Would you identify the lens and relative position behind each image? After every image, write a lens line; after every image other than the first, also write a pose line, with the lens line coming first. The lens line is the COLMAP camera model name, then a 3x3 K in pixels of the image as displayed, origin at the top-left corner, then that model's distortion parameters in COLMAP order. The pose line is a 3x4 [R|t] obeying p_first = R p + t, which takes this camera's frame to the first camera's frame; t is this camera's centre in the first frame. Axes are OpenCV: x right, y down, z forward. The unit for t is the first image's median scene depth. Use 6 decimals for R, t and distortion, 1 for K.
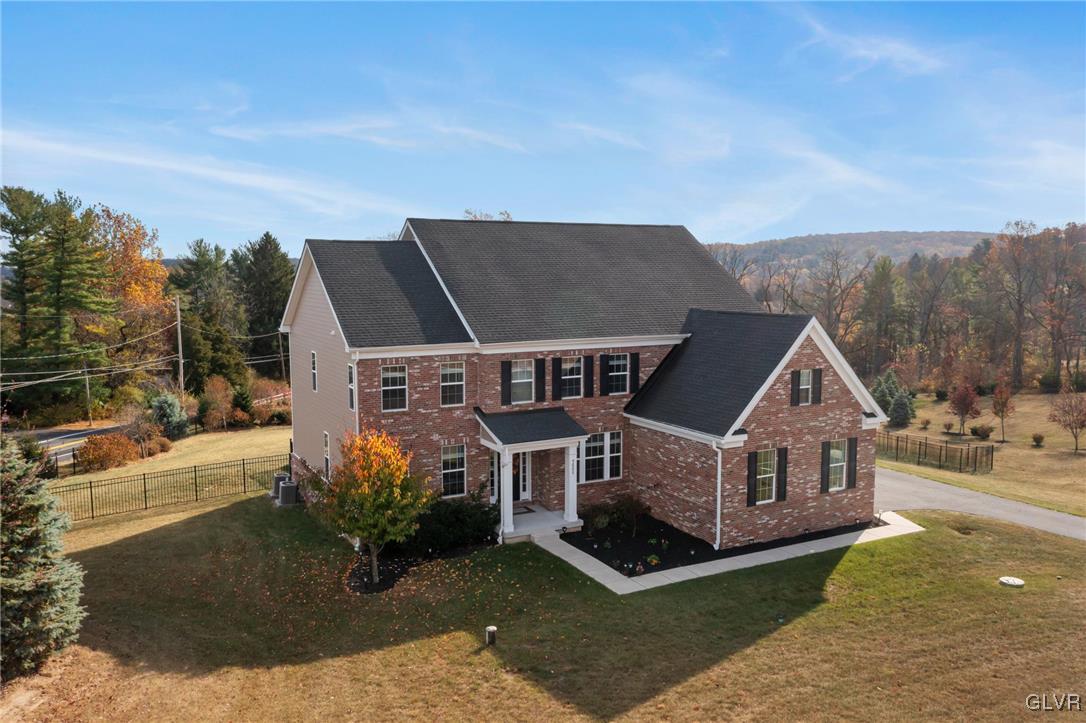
lens RADIAL K [[862.1, 0, 543.7], [0, 862.1, 357.5], [0, 0, 1]] dist [-0.004501, 0.002625]
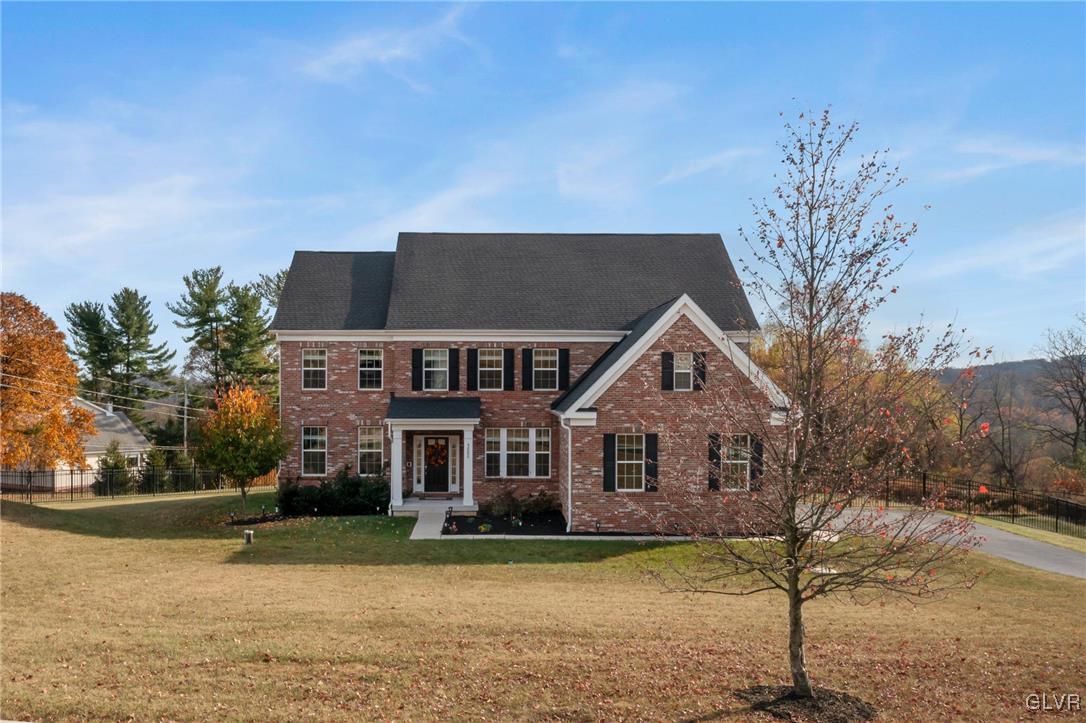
lens RADIAL K [[1072.0, 0, 501.1], [0, 1072.0, 389.7], [0, 0, 1]] dist [-0.031826, 0.000000]
pose [[0.886646, 0.005243, -0.462418, 0.658377], [-0.051786, 0.994772, -0.088016, 0.165000], [0.459539, 0.101986, 0.882283, -0.111661]]
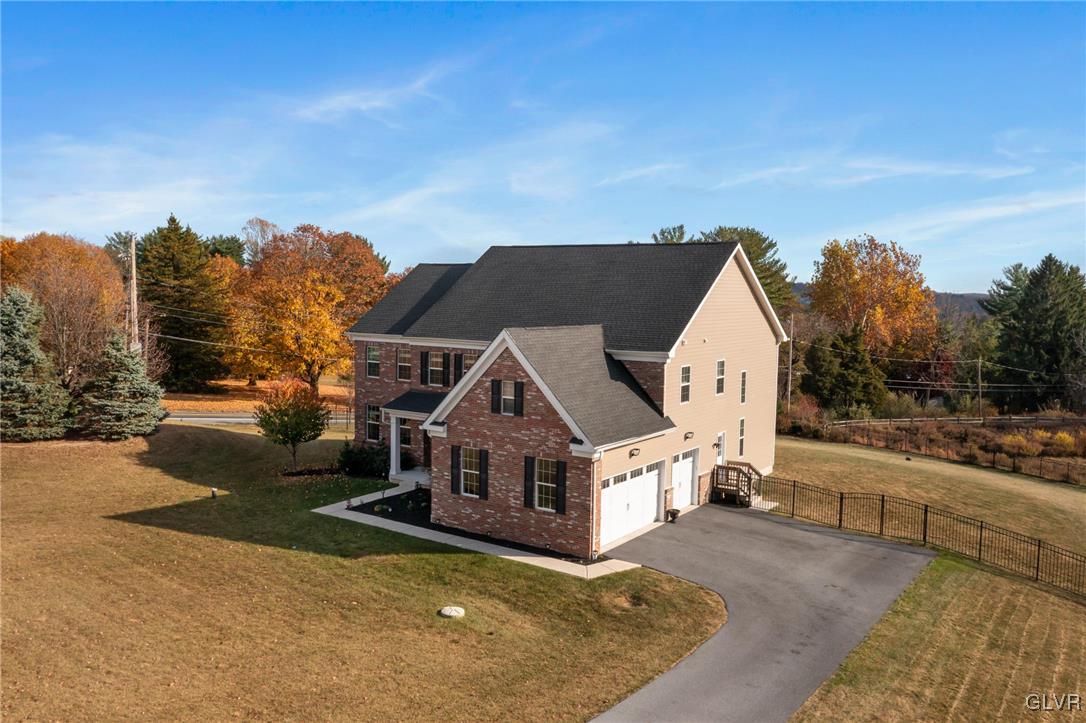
lens RADIAL K [[862.1, 0, 539.2], [0, 862.1, 366.9], [0, 0, 1]] dist [-0.004501, 0.002625]
pose [[0.449015, 0.090955, -0.888883, 1.228287], [-0.109035, 0.992949, 0.046525, -0.054270], [0.886847, 0.076028, 0.455766, 0.550603]]
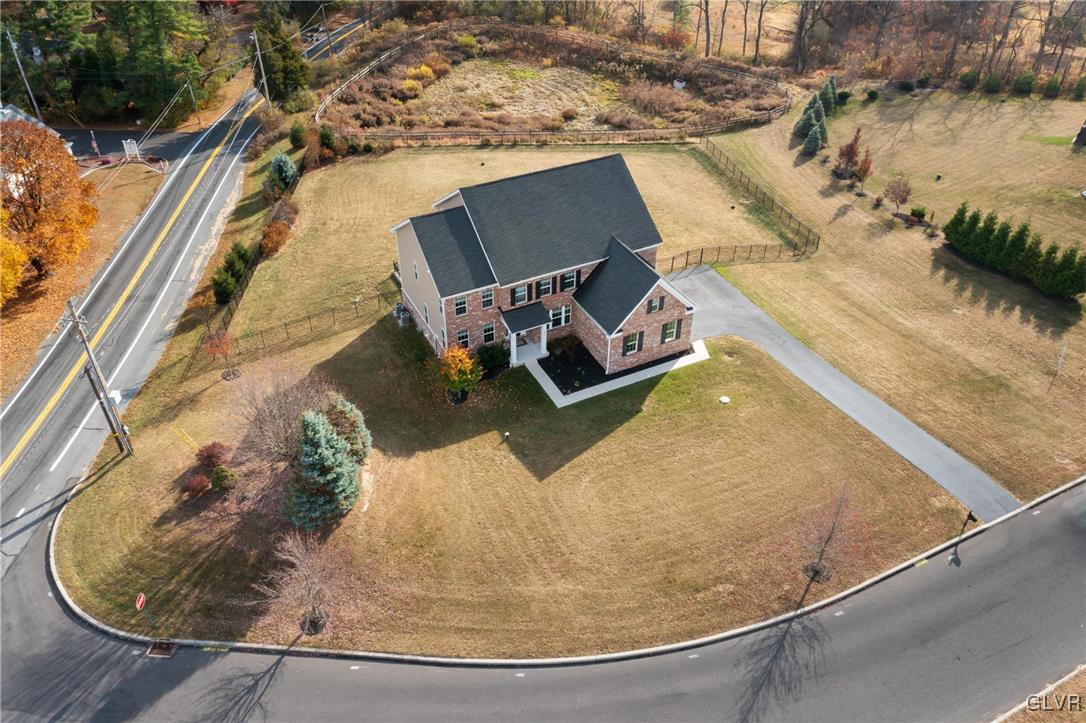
lens RADIAL K [[862.1, 0, 544.6], [0, 862.1, 363.4], [0, 0, 1]] dist [-0.004501, 0.002625]
pose [[0.999632, 0.024105, -0.012481, 0.062834], [-0.013599, 0.842661, 0.538273, -0.962767], [0.023493, -0.537905, 0.842678, -0.846334]]
